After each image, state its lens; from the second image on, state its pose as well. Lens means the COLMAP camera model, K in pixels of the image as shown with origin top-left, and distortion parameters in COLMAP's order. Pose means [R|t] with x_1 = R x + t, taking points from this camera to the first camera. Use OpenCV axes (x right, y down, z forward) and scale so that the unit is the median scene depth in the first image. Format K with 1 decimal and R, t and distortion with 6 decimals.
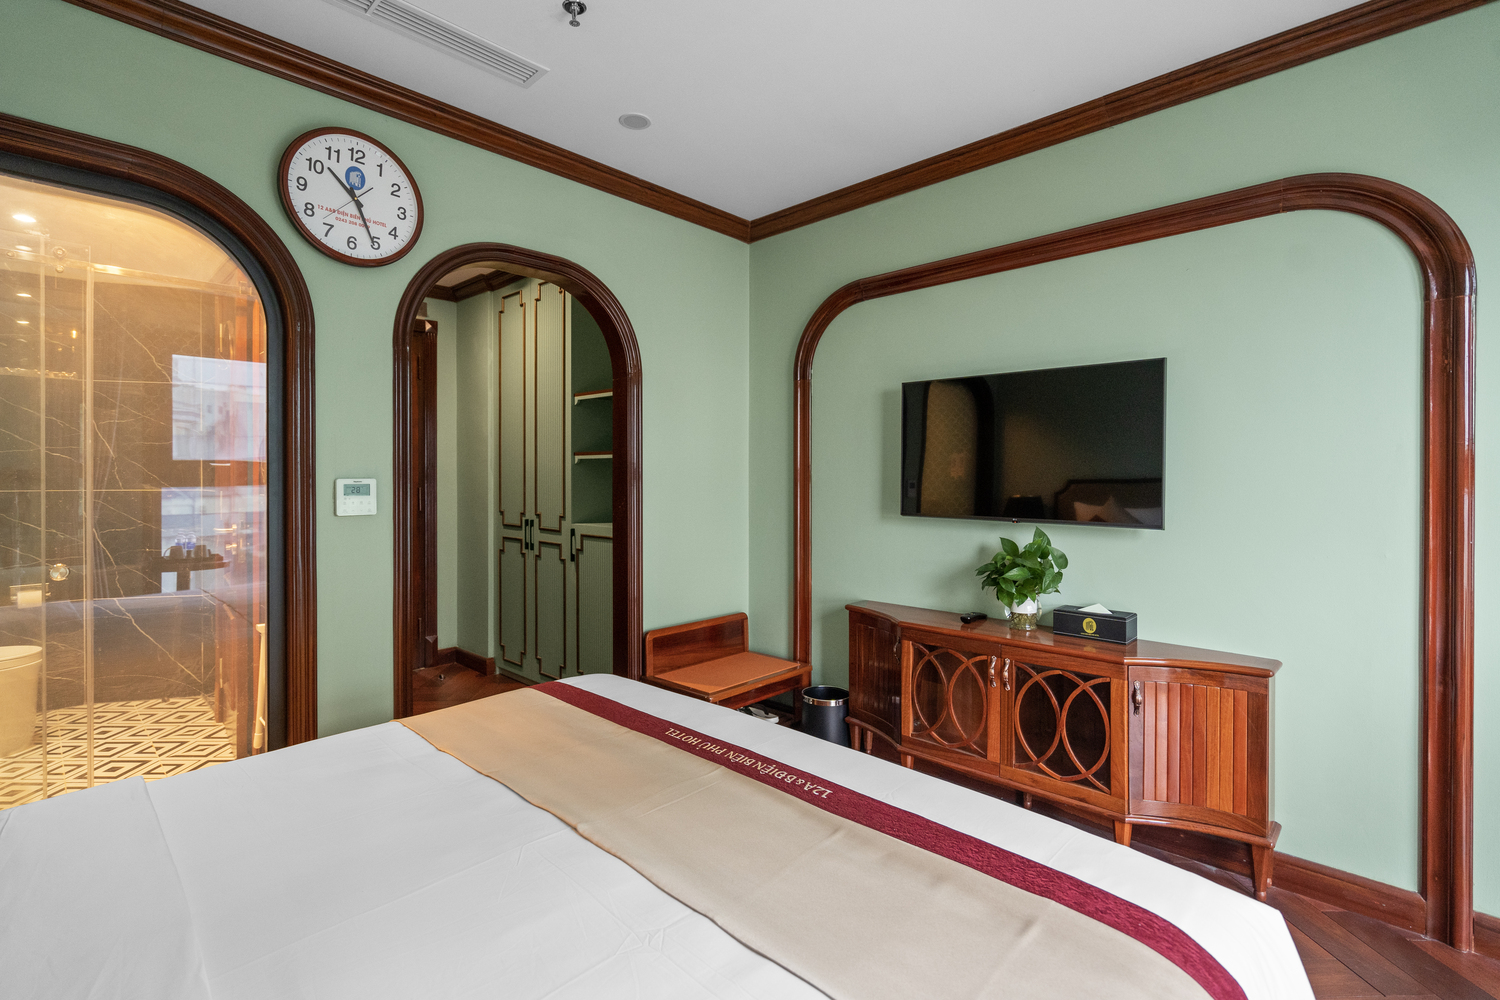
lens RADIAL K [[677.4, 0, 751.3], [0, 677.4, 481.8], [0, 0, 1]] dist [-0.006288, 0.002959]
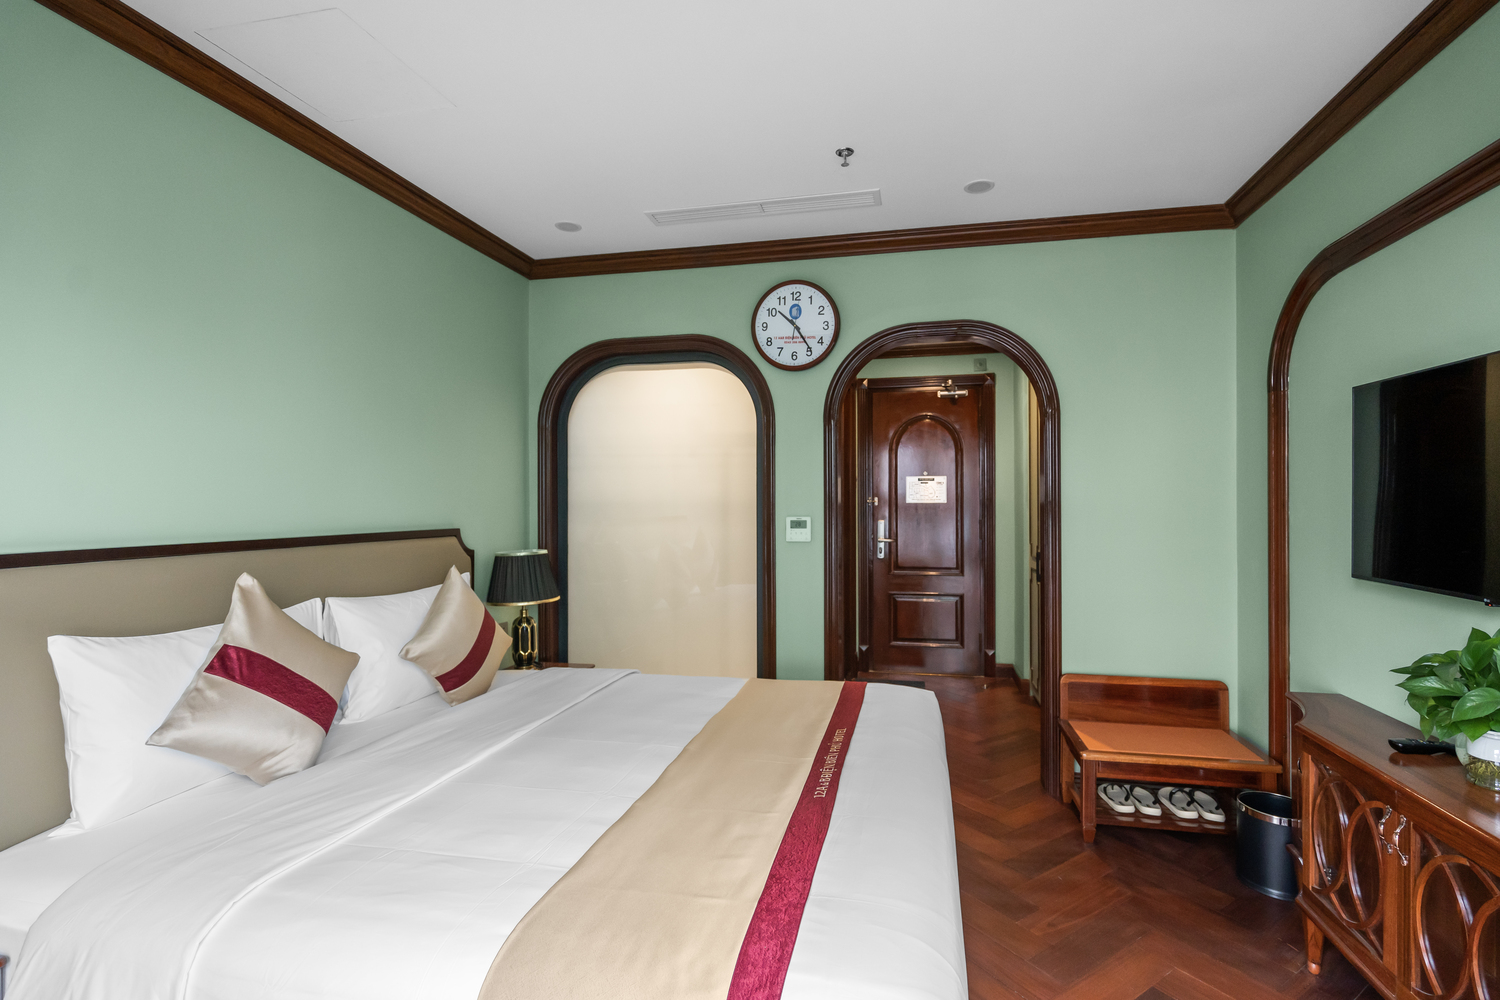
lens RADIAL K [[677.4, 0, 786.2], [0, 677.4, 505.0], [0, 0, 1]] dist [-0.006288, 0.002959]
pose [[0.545274, 0.000974, -0.838257, 0.614197], [-0.006053, 0.999978, -0.002775, -0.024312], [0.838236, 0.006587, 0.545268, 0.177631]]
